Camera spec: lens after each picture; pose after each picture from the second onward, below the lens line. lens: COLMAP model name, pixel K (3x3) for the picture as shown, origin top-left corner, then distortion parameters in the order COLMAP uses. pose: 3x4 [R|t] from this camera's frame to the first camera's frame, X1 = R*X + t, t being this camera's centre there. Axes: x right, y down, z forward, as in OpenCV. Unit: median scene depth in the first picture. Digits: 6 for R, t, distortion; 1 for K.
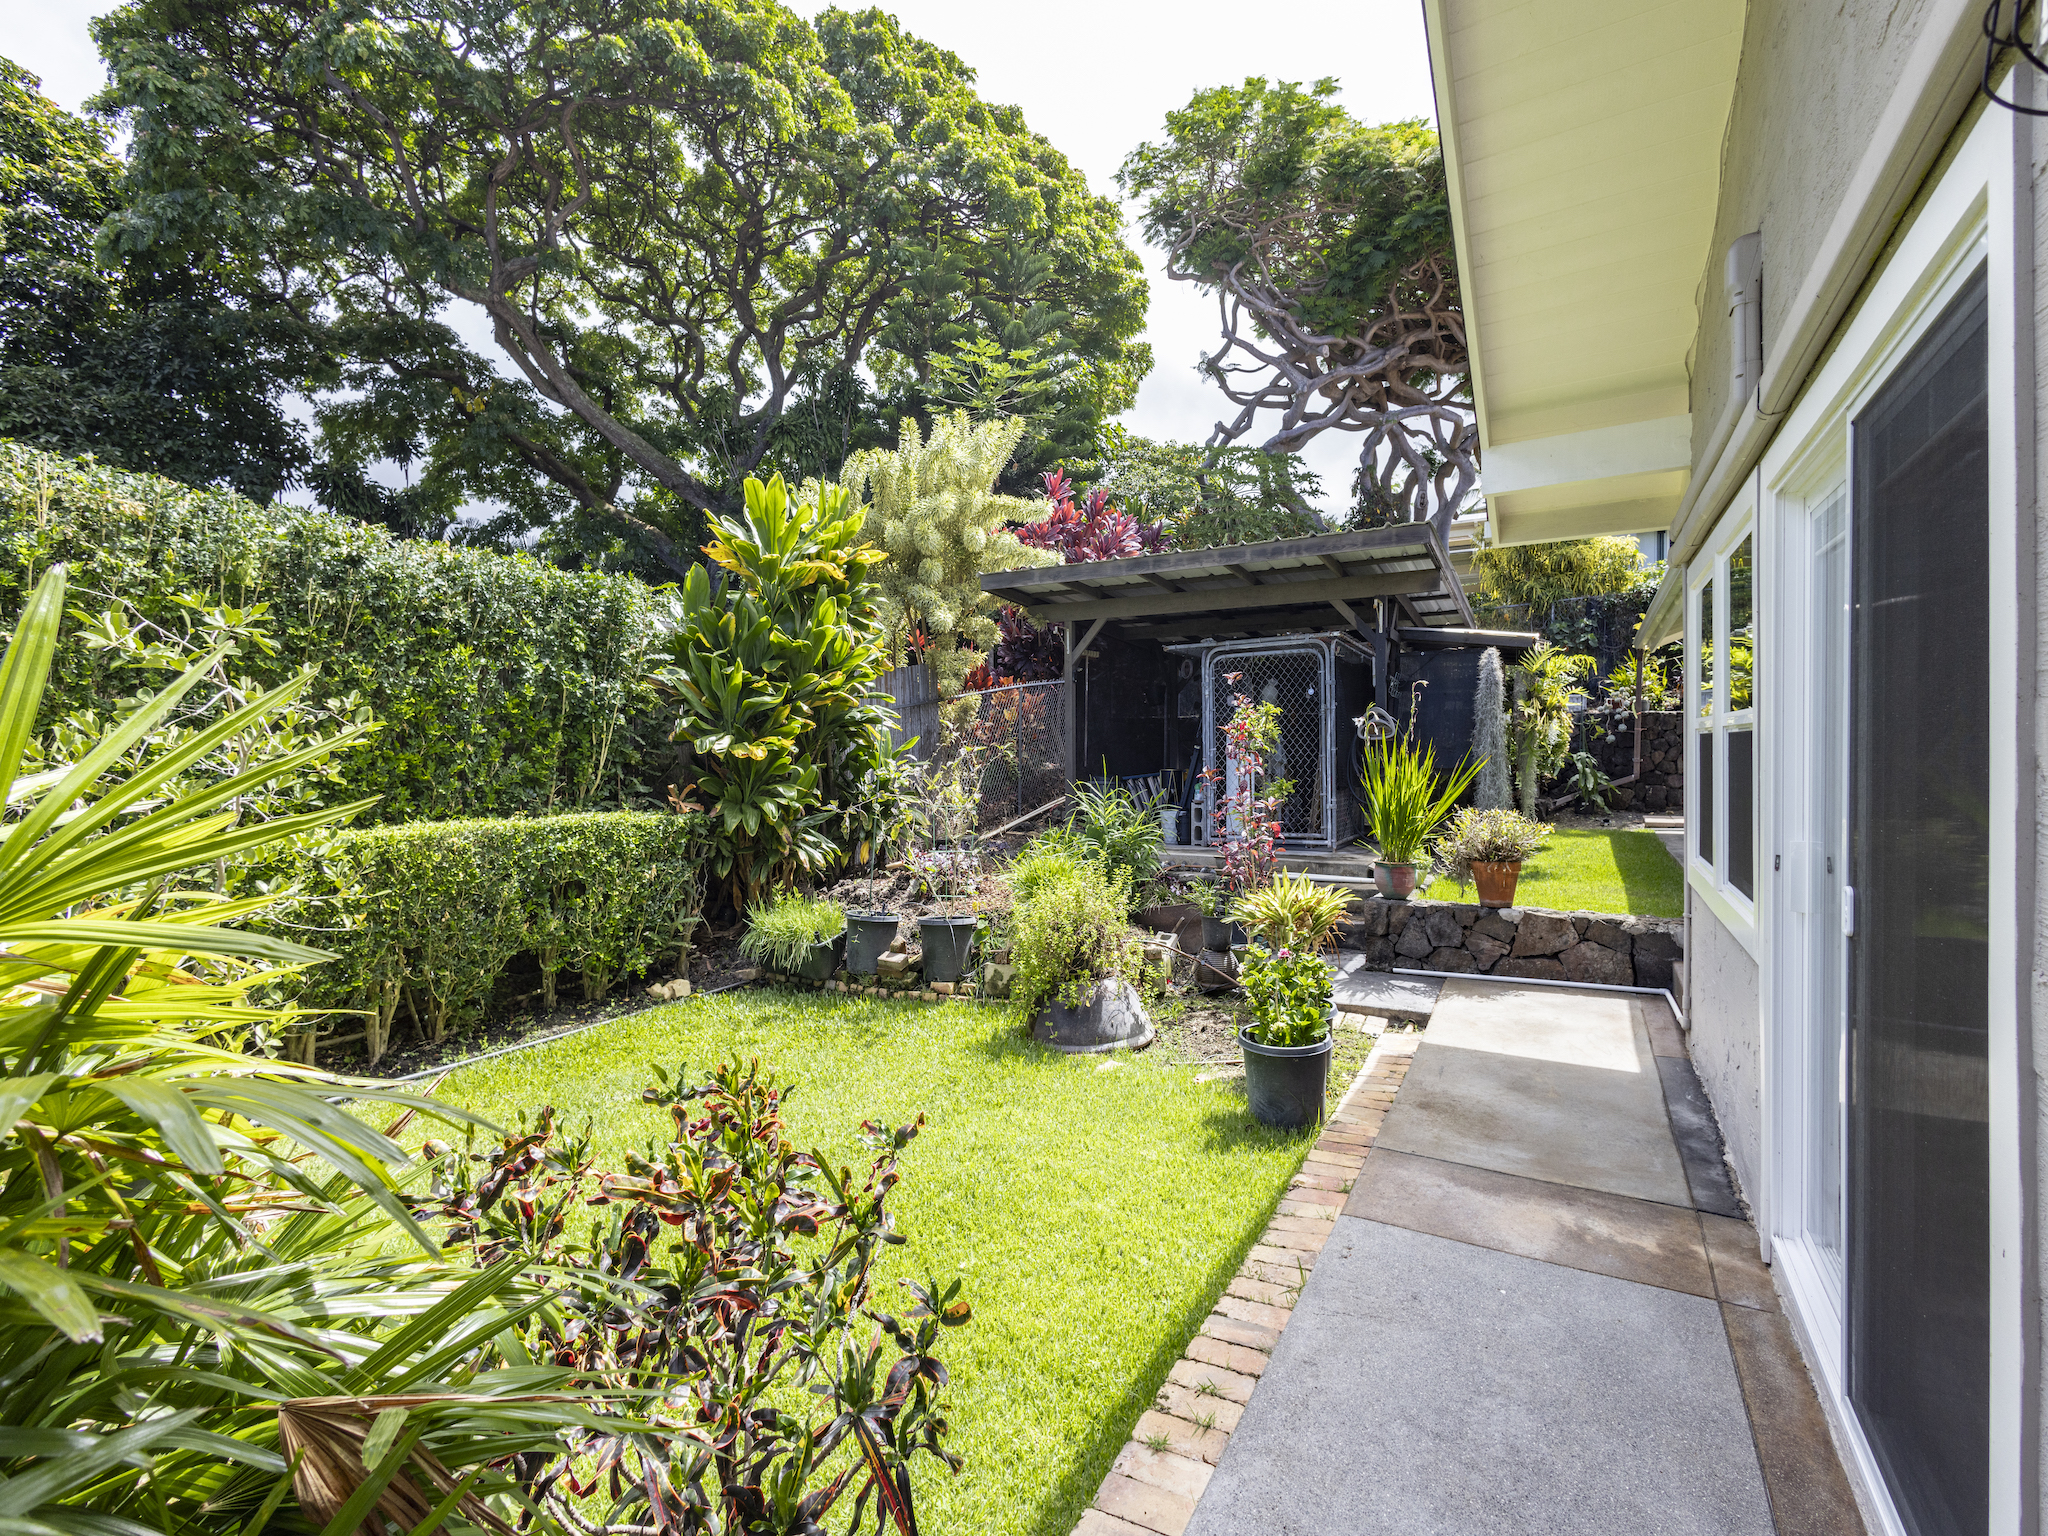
lens RADIAL K [[931.0, 0, 1027.7], [0, 931.0, 767.2], [0, 0, 1]] dist [-0.000703, -0.000352]
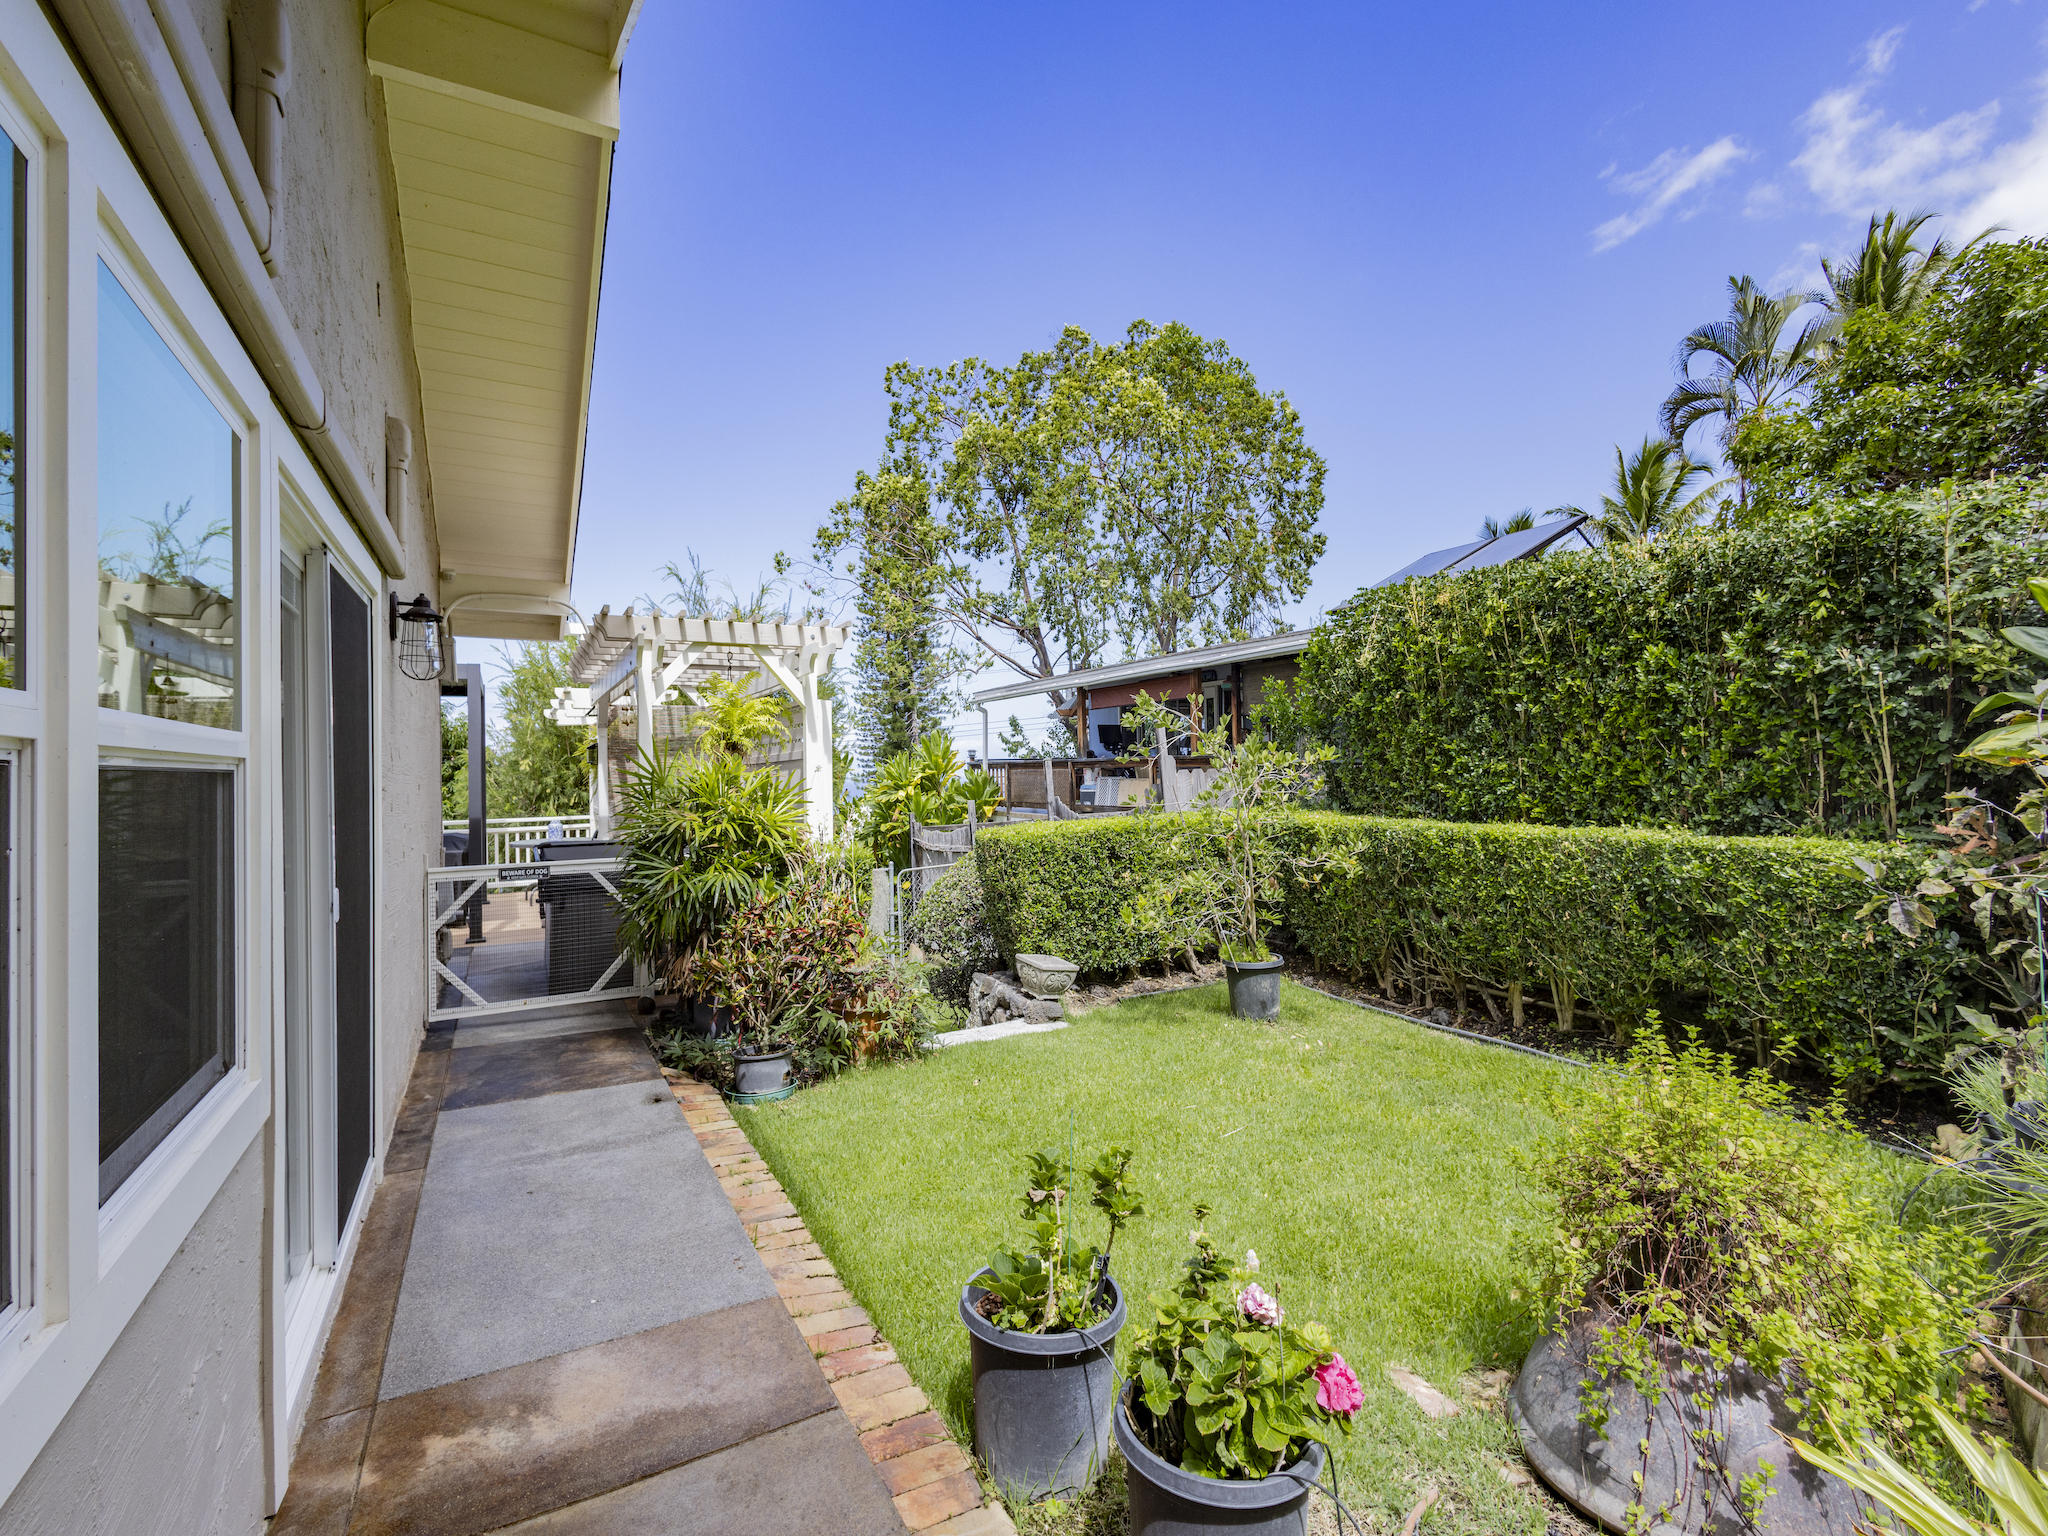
lens RADIAL K [[931.0, 0, 1024.6], [0, 931.0, 764.5], [0, 0, 1]] dist [-0.000703, -0.000352]
pose [[-0.507925, 0.016262, -0.861248, 1.079803], [0.007166, 0.999867, 0.014653, -0.057686], [0.861372, 0.001271, -0.507974, 1.817470]]
